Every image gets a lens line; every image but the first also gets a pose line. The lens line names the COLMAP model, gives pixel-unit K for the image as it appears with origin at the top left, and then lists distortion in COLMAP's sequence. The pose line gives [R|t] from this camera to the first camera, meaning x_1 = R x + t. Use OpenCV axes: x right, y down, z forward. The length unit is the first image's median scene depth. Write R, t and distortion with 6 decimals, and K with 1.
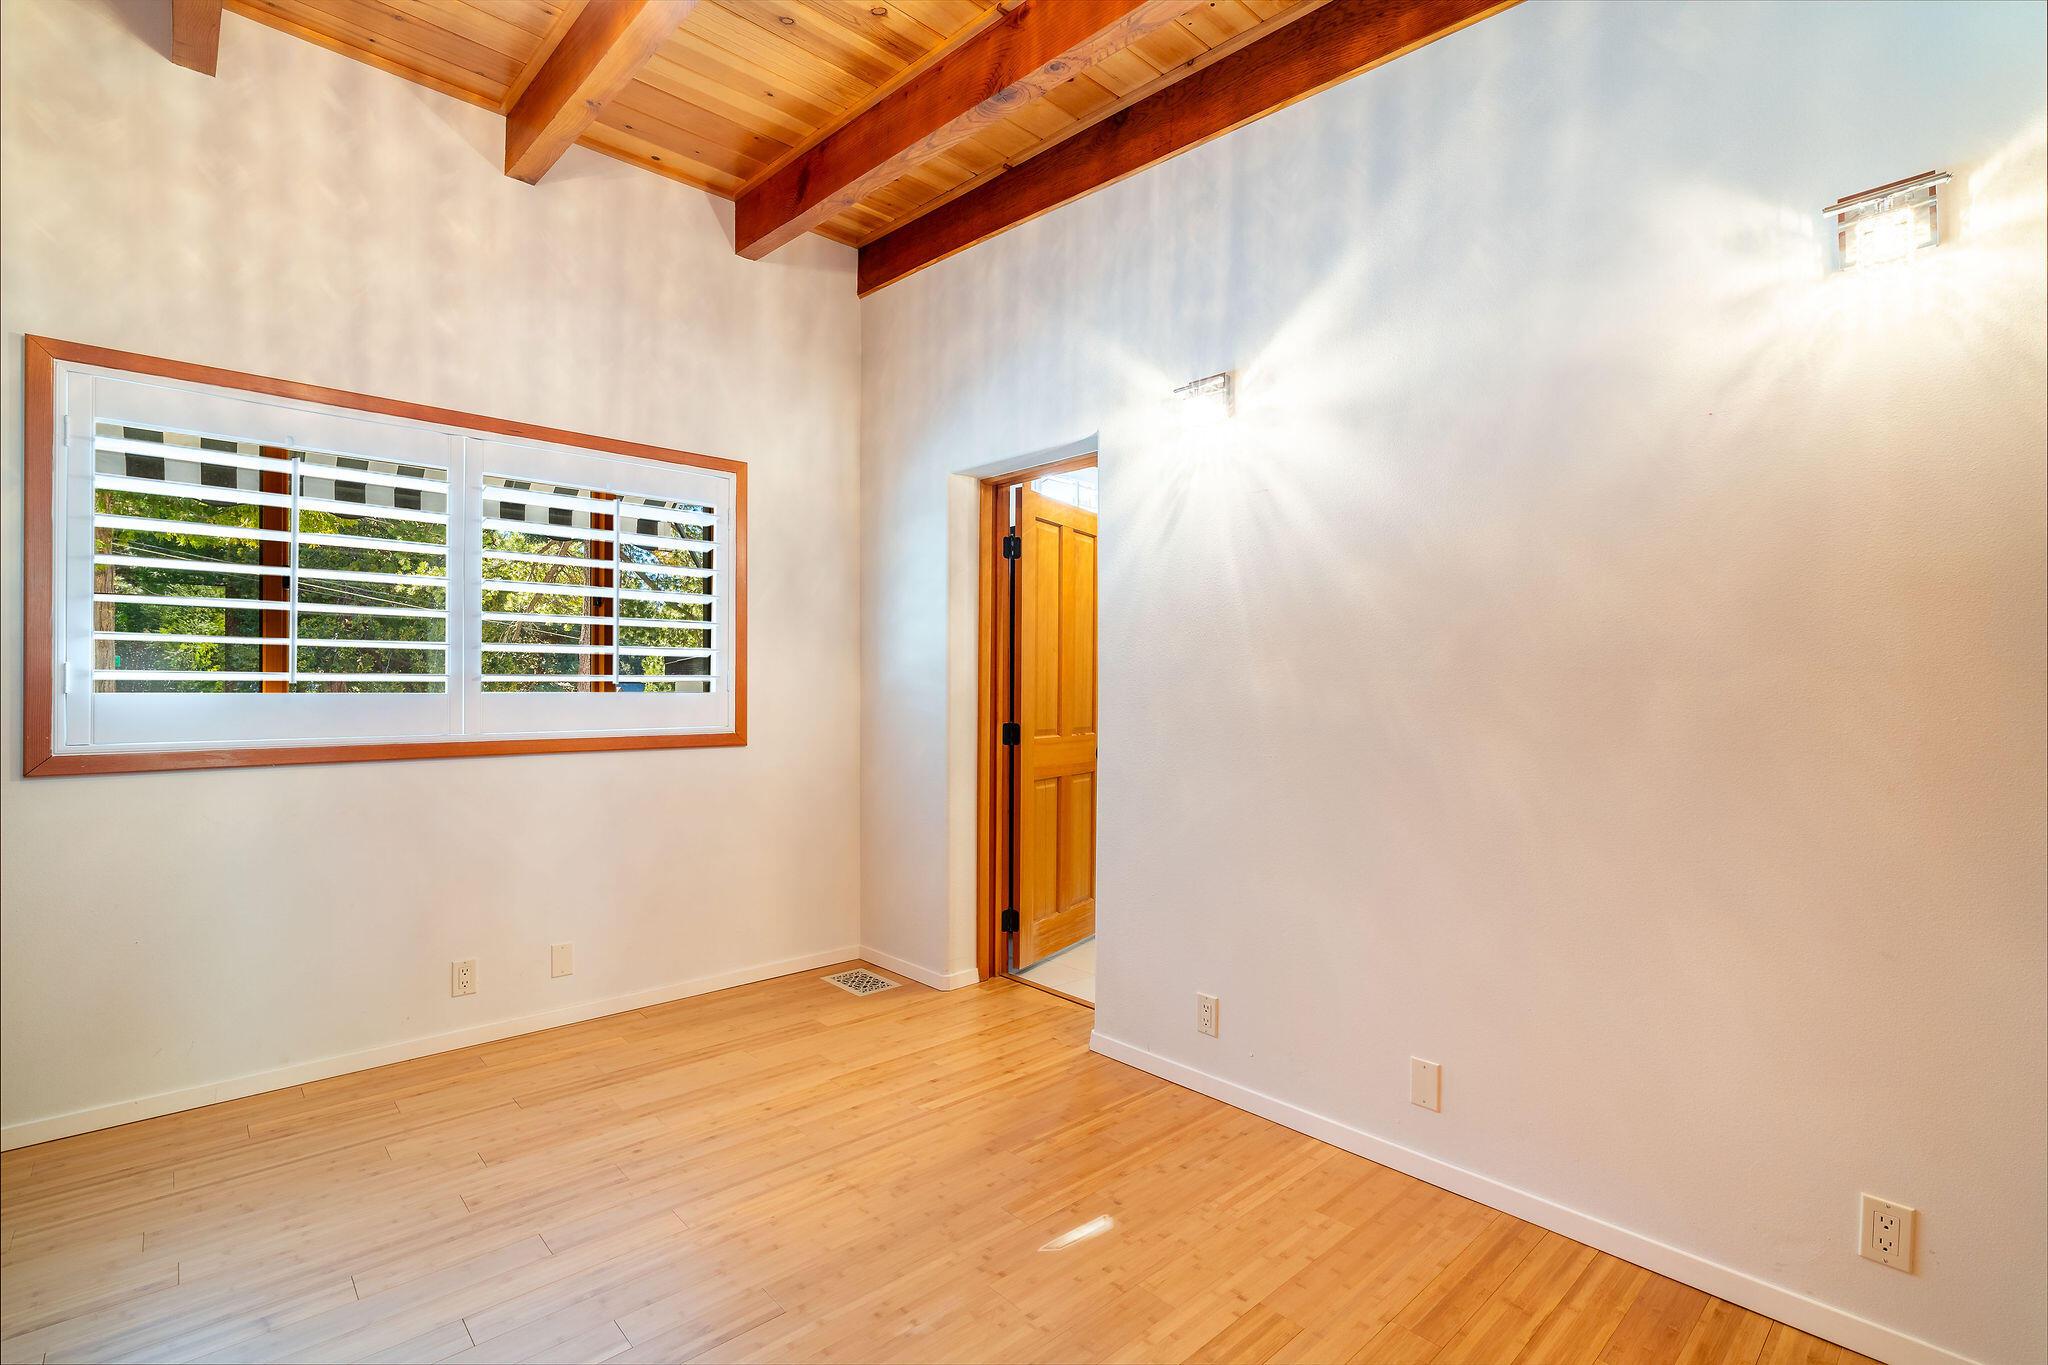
lens RADIAL K [[922.9, 0, 1005.1], [0, 922.9, 688.0], [0, 0, 1]] dist [-0.007816, 0.003659]
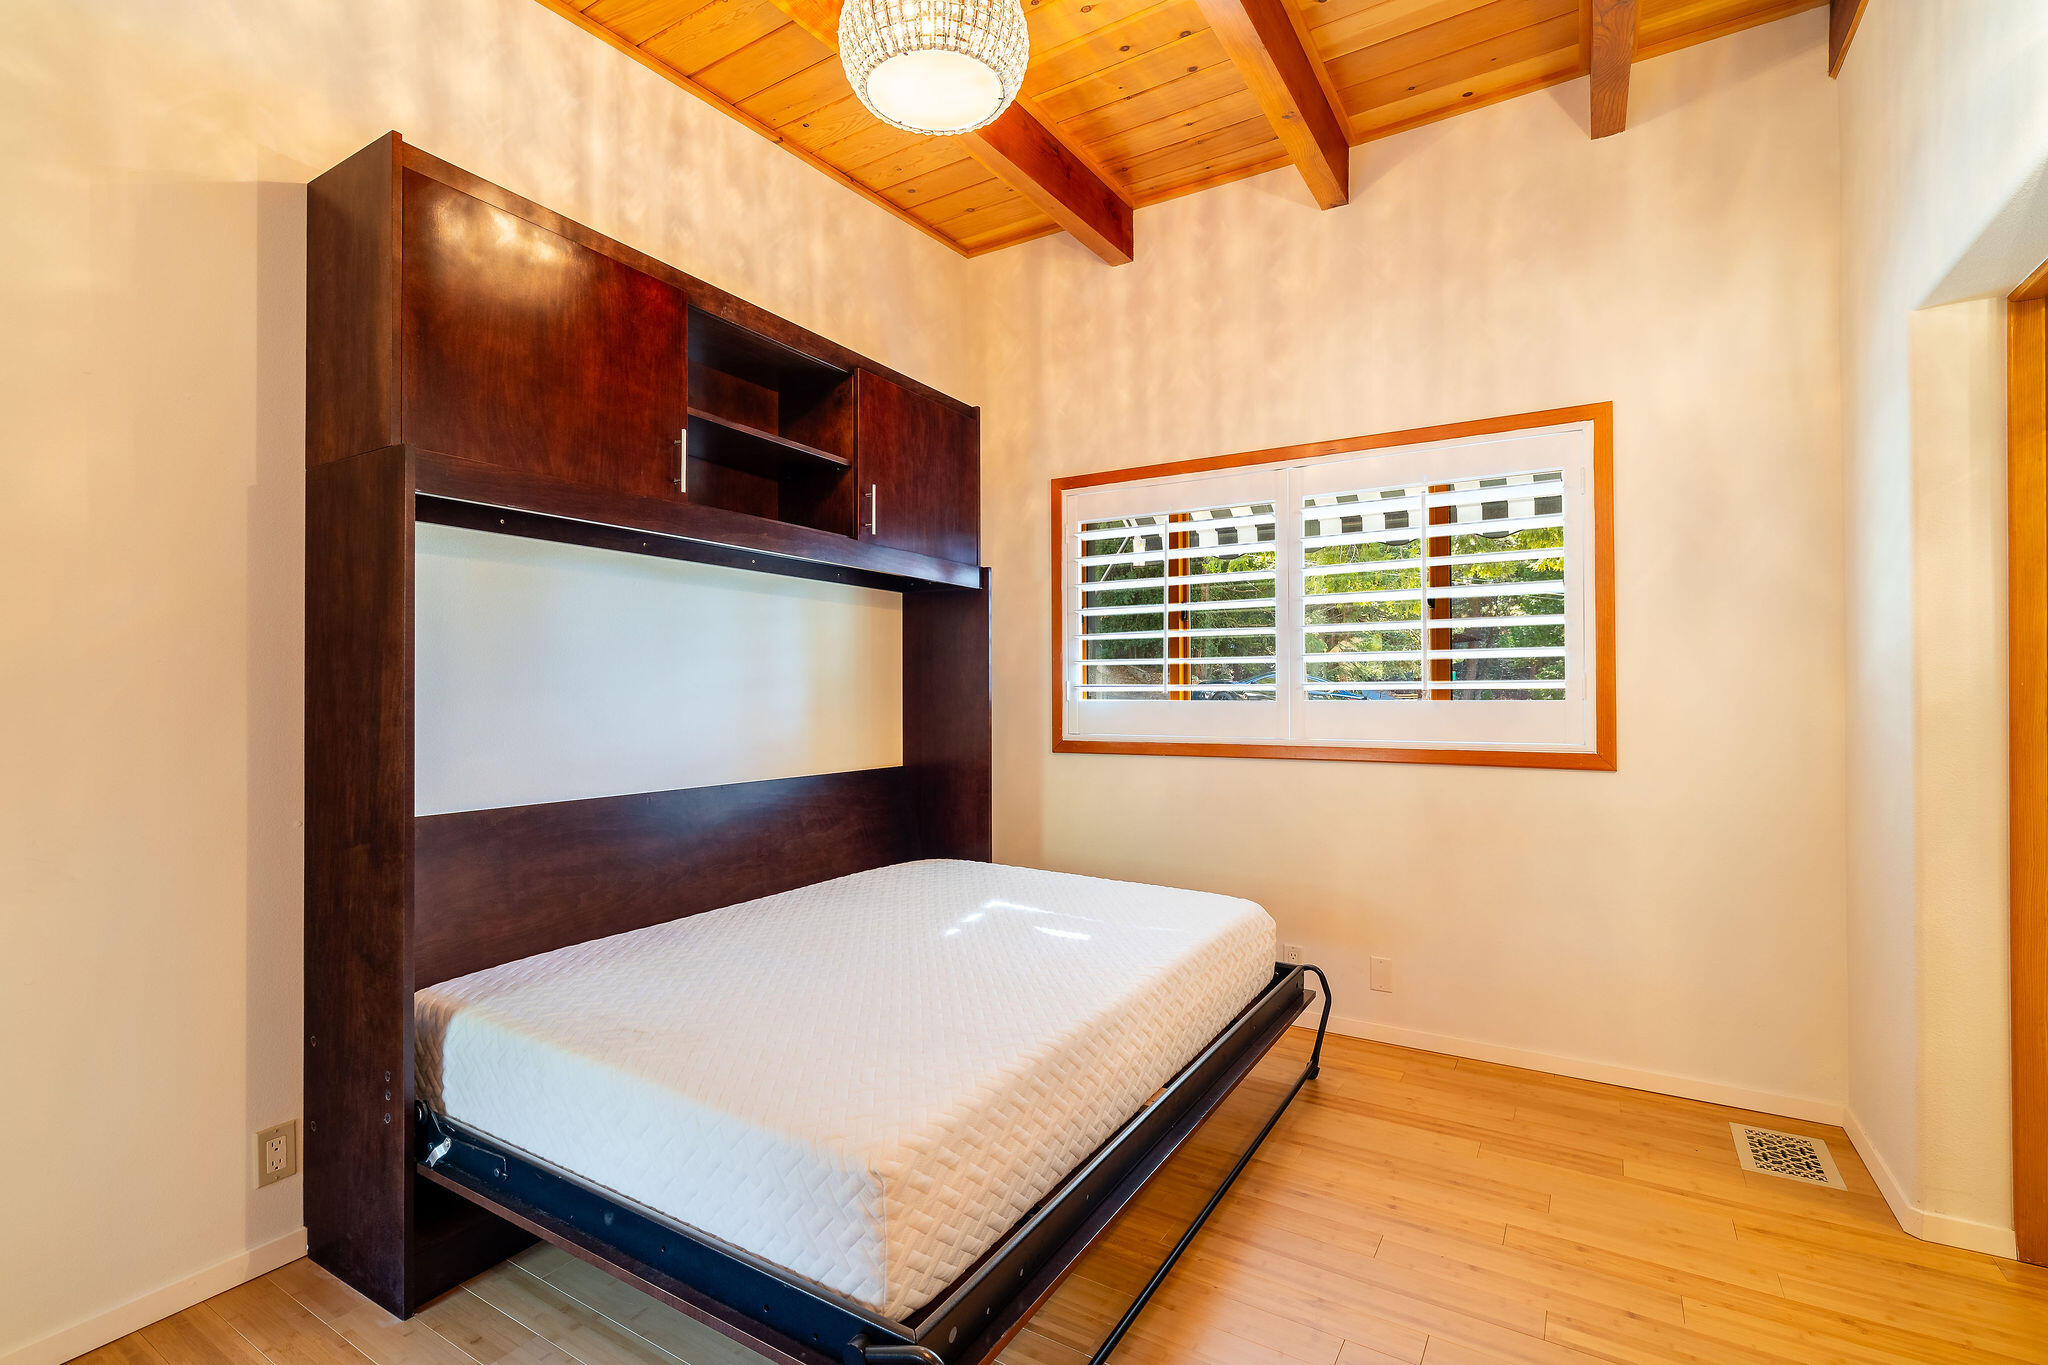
lens RADIAL K [[922.9, 0, 1001.3], [0, 922.9, 682.7], [0, 0, 1]] dist [-0.007816, 0.003659]
pose [[0.280467, -0.015586, -0.959737, 0.314822], [0.003957, 0.999878, -0.015081, -0.000914], [0.959856, 0.000432, 0.280494, 0.307335]]
